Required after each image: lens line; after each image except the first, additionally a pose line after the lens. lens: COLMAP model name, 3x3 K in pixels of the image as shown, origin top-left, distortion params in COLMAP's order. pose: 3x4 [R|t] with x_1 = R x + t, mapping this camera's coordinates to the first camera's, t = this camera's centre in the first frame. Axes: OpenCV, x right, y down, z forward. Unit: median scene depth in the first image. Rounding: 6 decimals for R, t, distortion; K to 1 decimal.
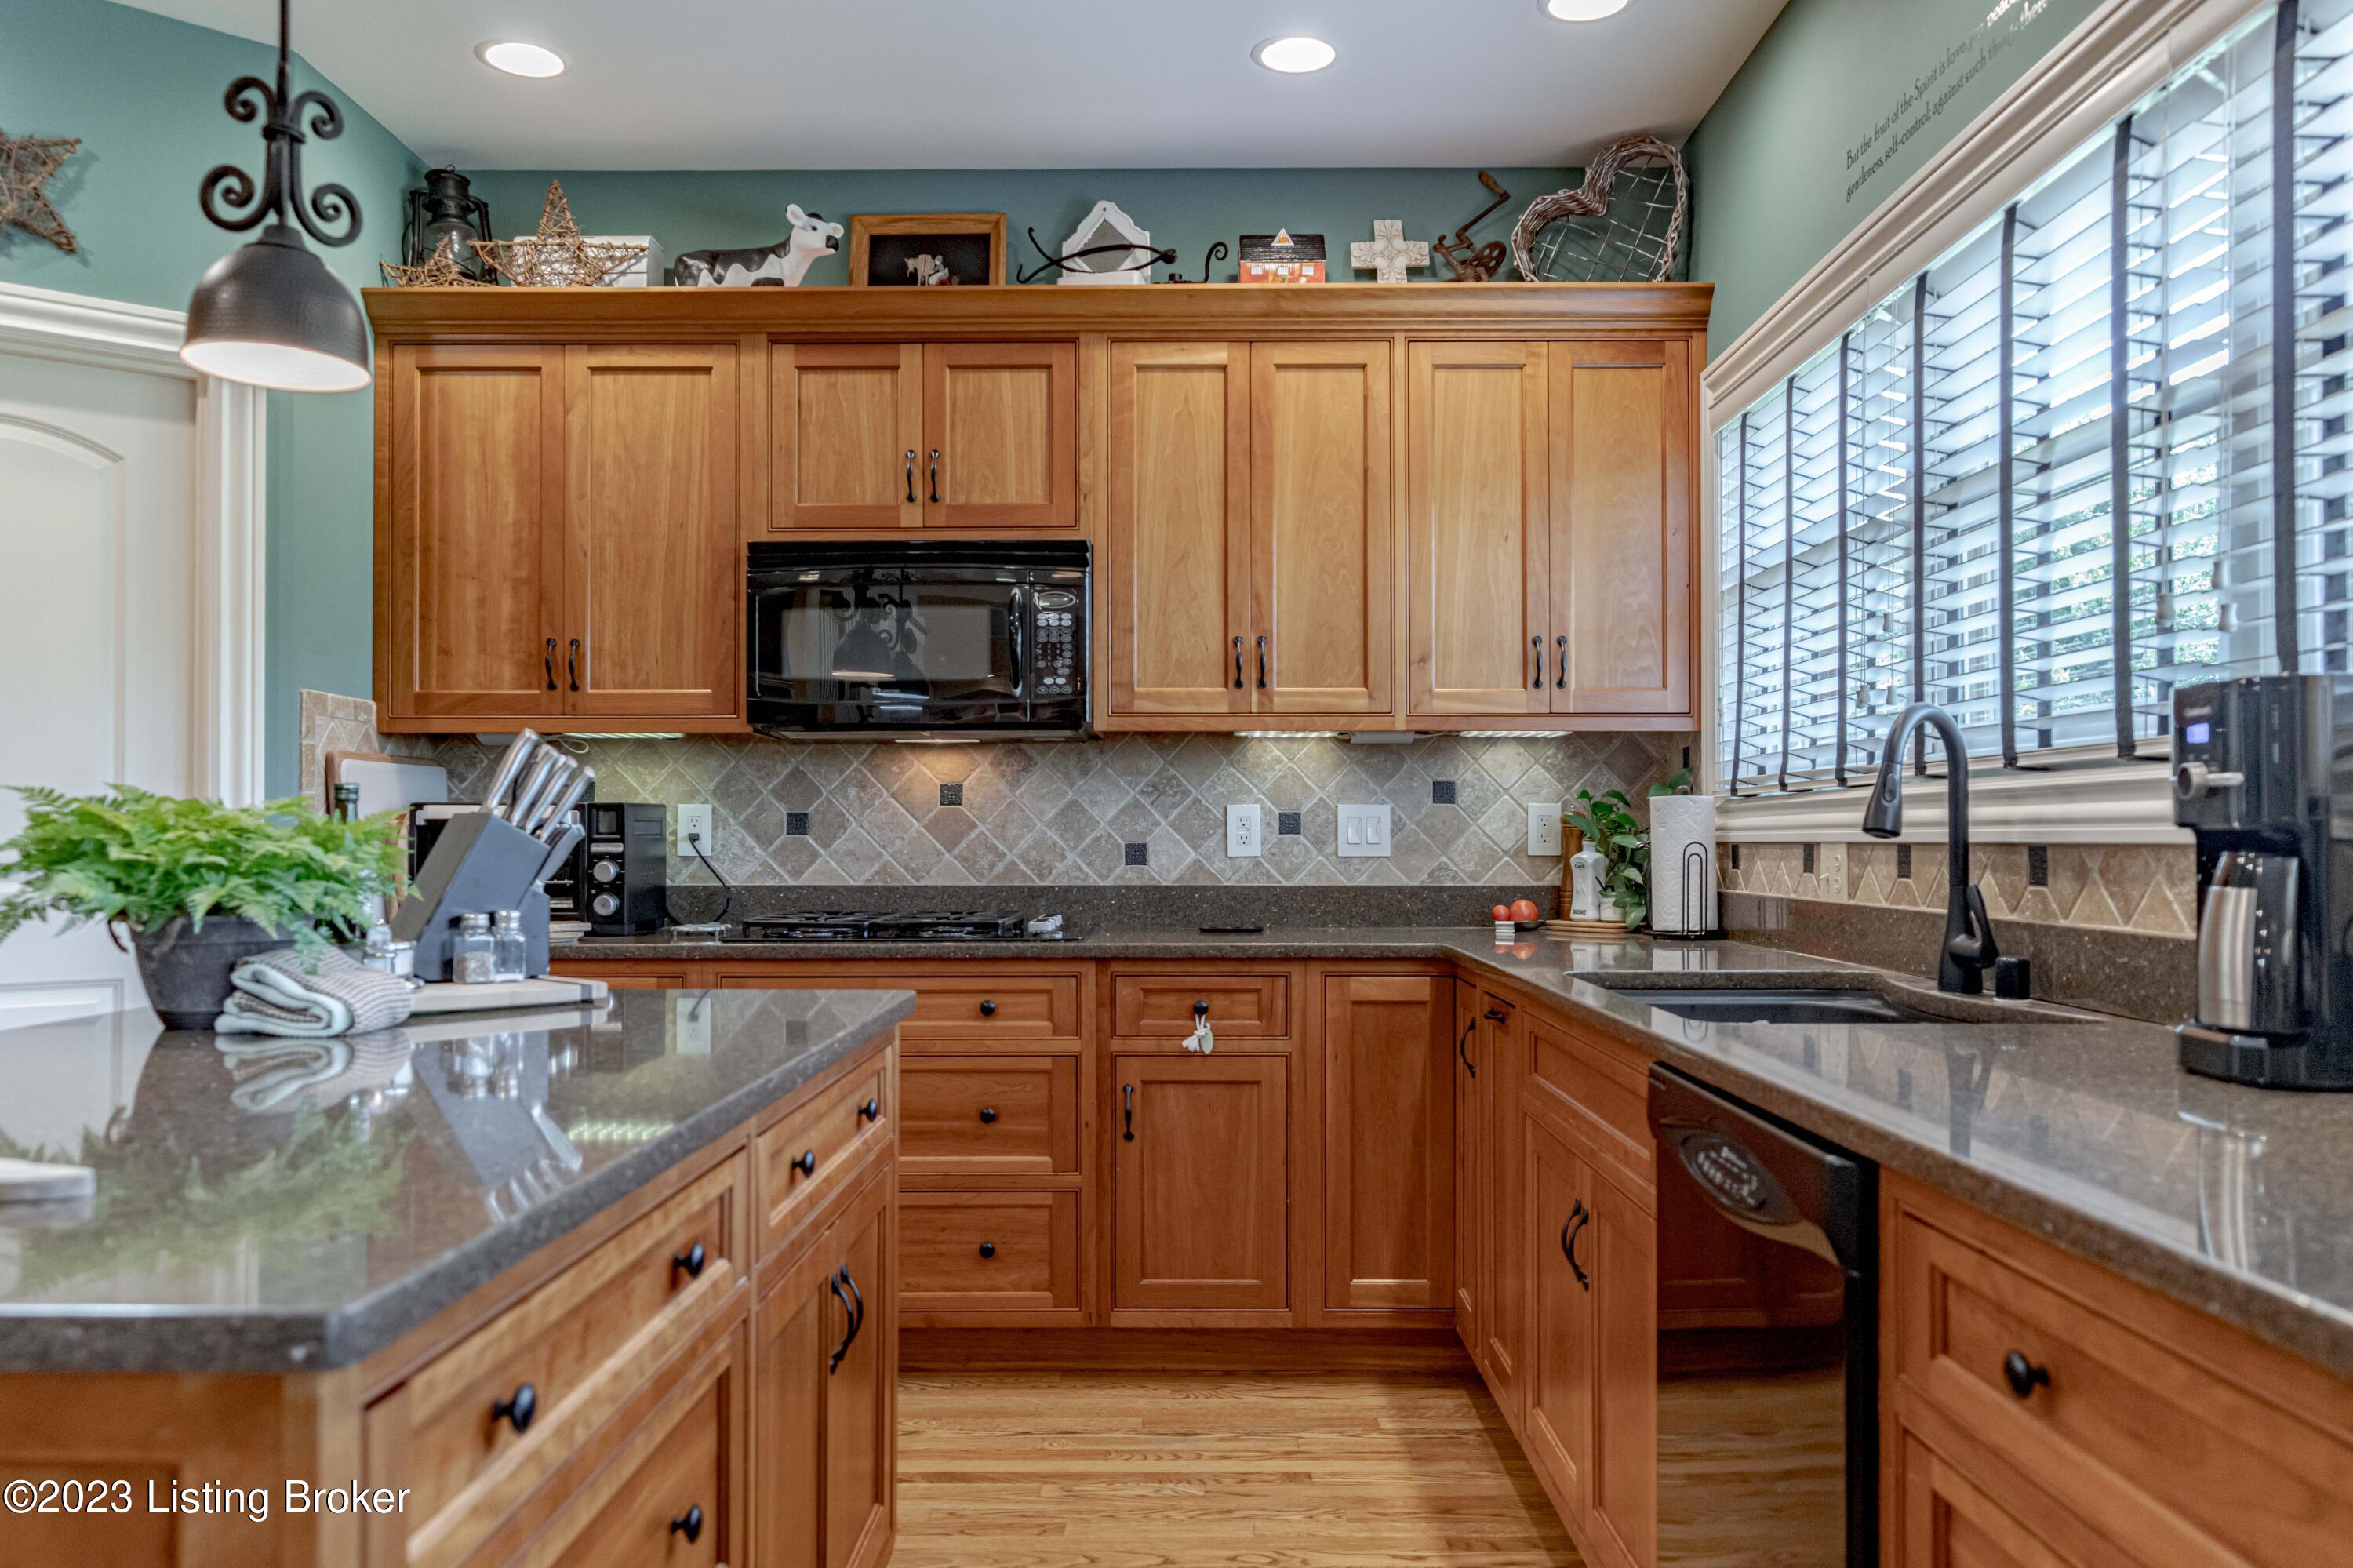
lens RADIAL K [[1757.8, 0, 1211.9], [0, 1757.8, 811.8], [0, 0, 1]] dist [0.006250, -0.001255]
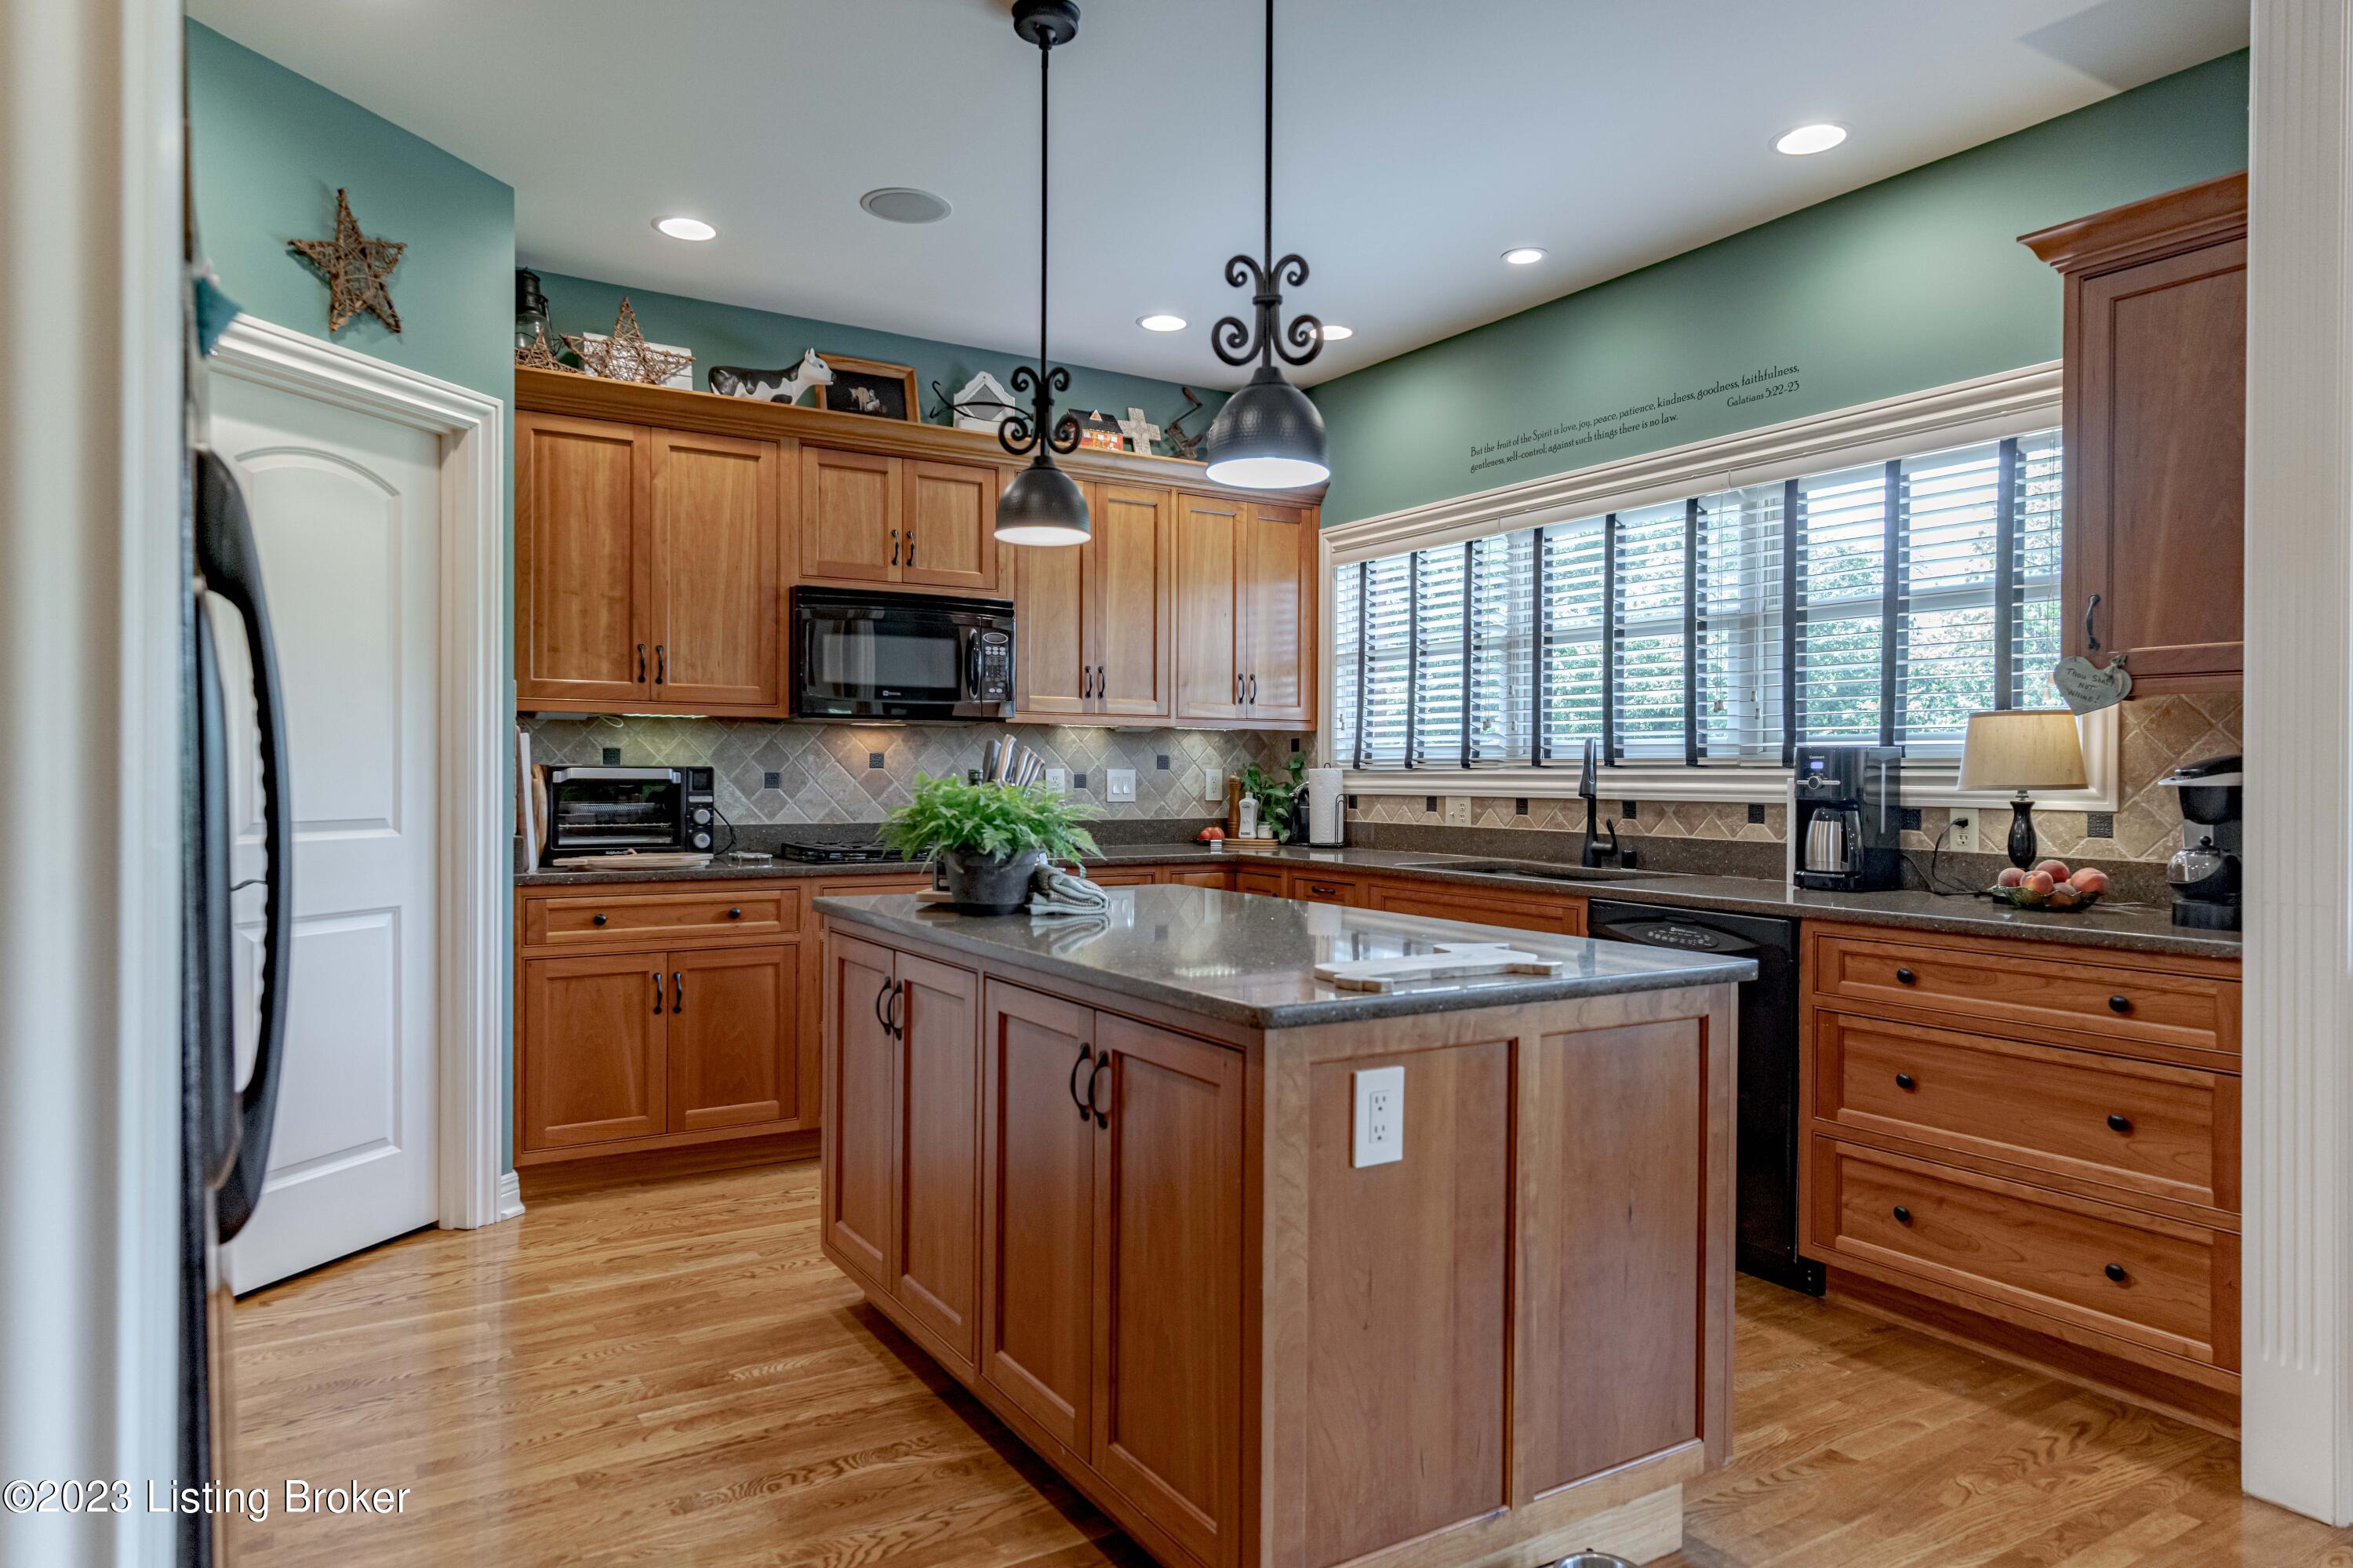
lens RADIAL K [[1412.9, 0, 1173.0], [0, 1412.9, 779.5], [0, 0, 1]] dist [0.008749, -0.001703]
pose [[0.847028, 0.003294, 0.531538, -0.603583], [-0.013946, 0.999774, 0.016029, -0.017700], [-0.531365, -0.020990, 0.846883, -0.137566]]
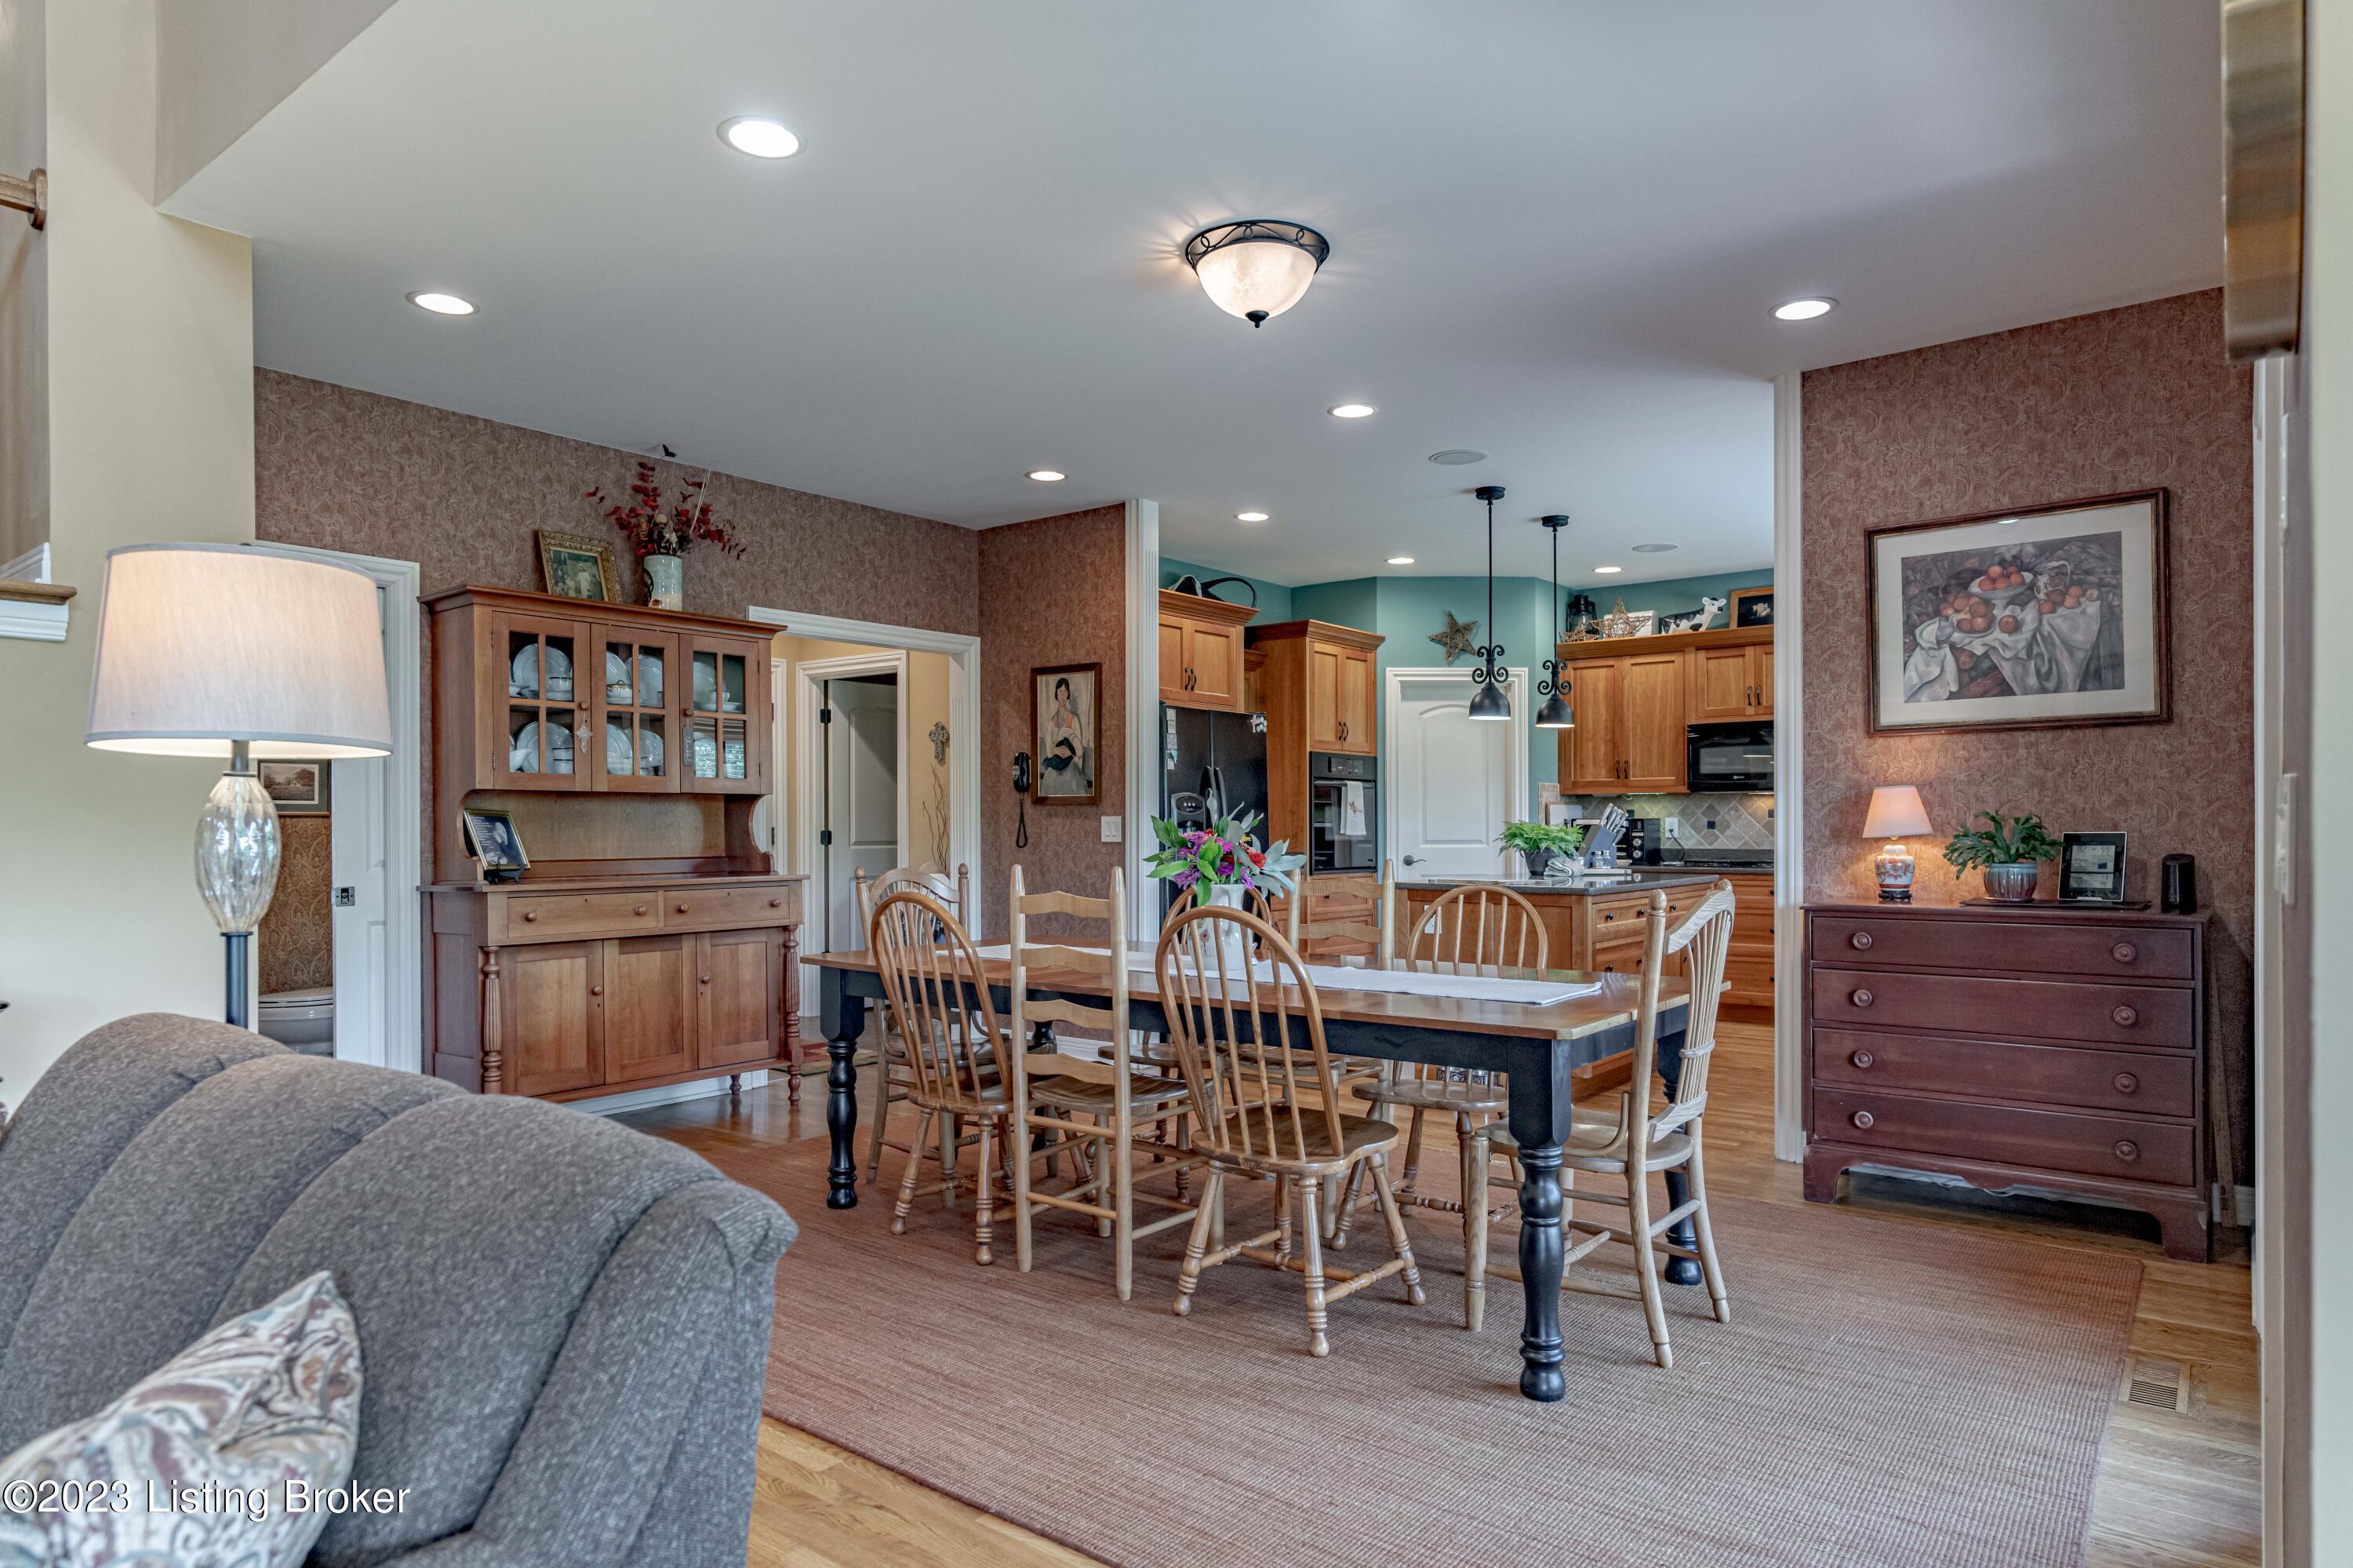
lens RADIAL K [[1412.9, 0, 1165.4], [0, 1412.9, 818.0], [0, 0, 1]] dist [0.008749, -0.001703]
pose [[0.780655, -0.003843, -0.624951, 0.478530], [0.010014, 0.999930, 0.006360, -0.027481], [0.624882, -0.011223, 0.780638, -1.235904]]
